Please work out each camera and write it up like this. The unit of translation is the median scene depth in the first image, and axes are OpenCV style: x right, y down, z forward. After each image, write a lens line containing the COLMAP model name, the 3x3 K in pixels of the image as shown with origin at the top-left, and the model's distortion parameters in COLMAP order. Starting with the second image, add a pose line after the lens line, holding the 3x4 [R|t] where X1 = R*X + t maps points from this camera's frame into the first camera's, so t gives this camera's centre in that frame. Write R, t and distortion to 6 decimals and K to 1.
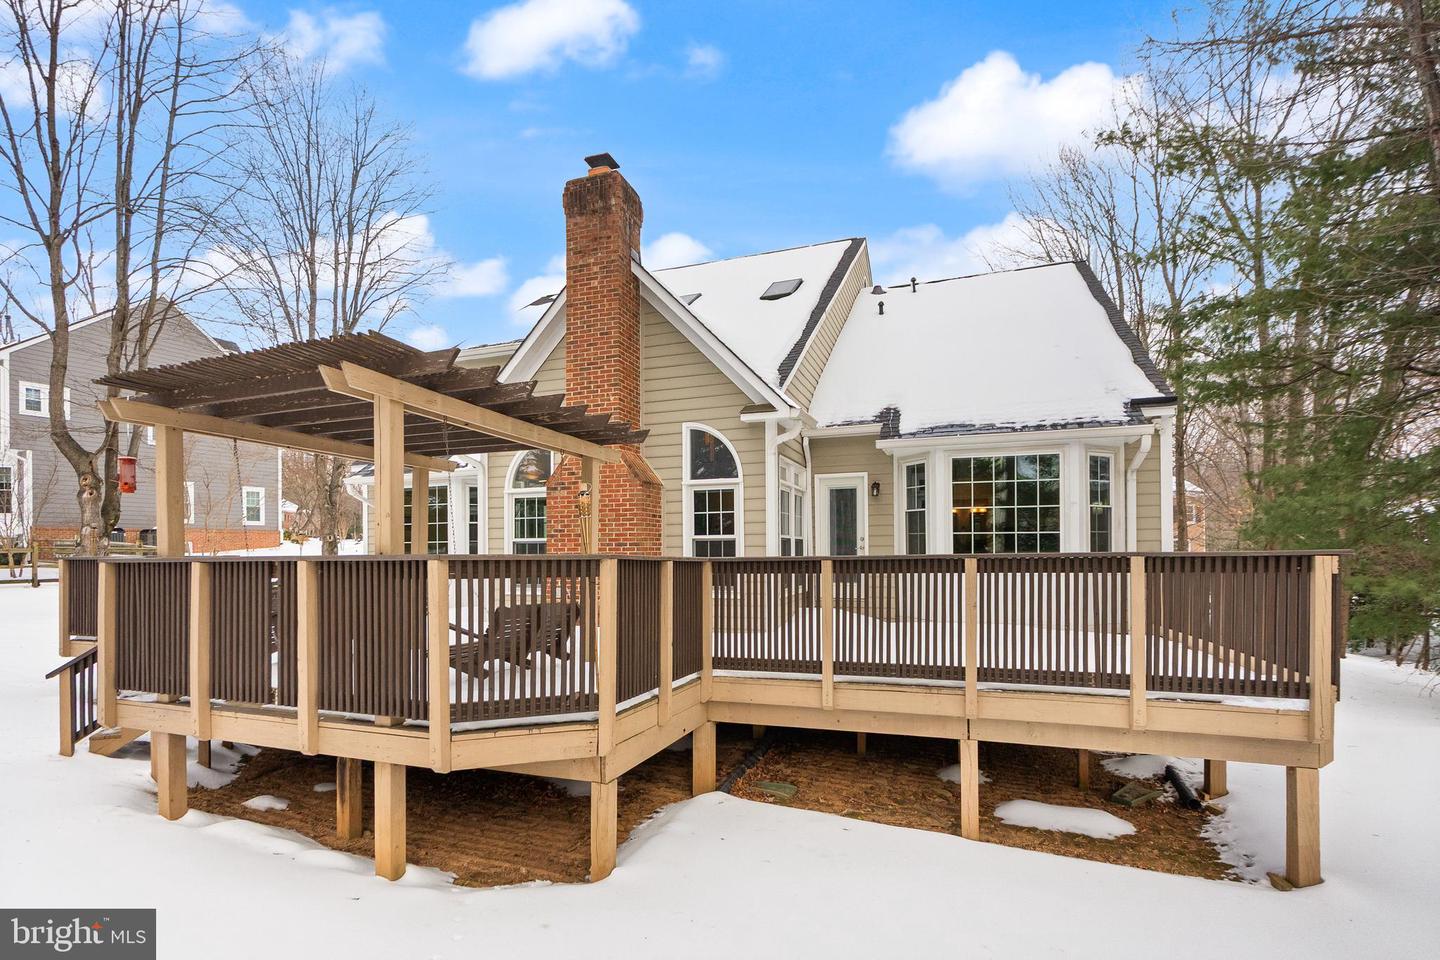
lens RADIAL K [[669.3, 0, 719.0], [0, 669.3, 542.6], [0, 0, 1]] dist [-0.012595, 0.000212]
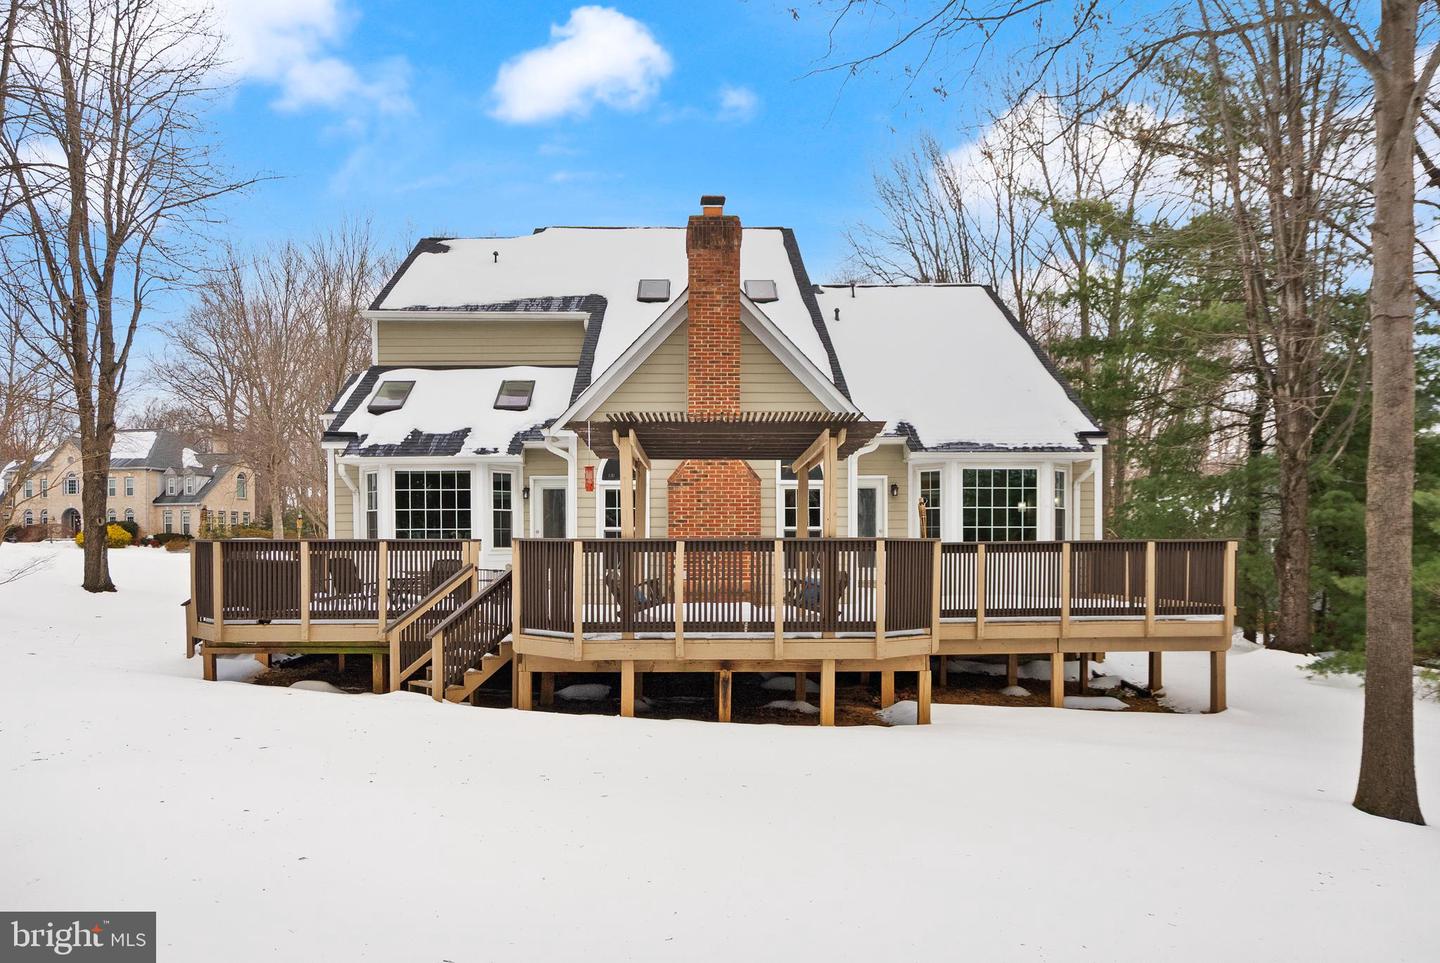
lens RADIAL K [[940.5, 0, 718.4], [0, 940.5, 544.1], [0, 0, 1]] dist [-0.000275, -0.000721]
pose [[0.926587, 0.002539, 0.376073, -0.789251], [-0.006637, 0.999932, 0.009602, 0.005132], [-0.376023, -0.011393, 0.926540, -0.519030]]
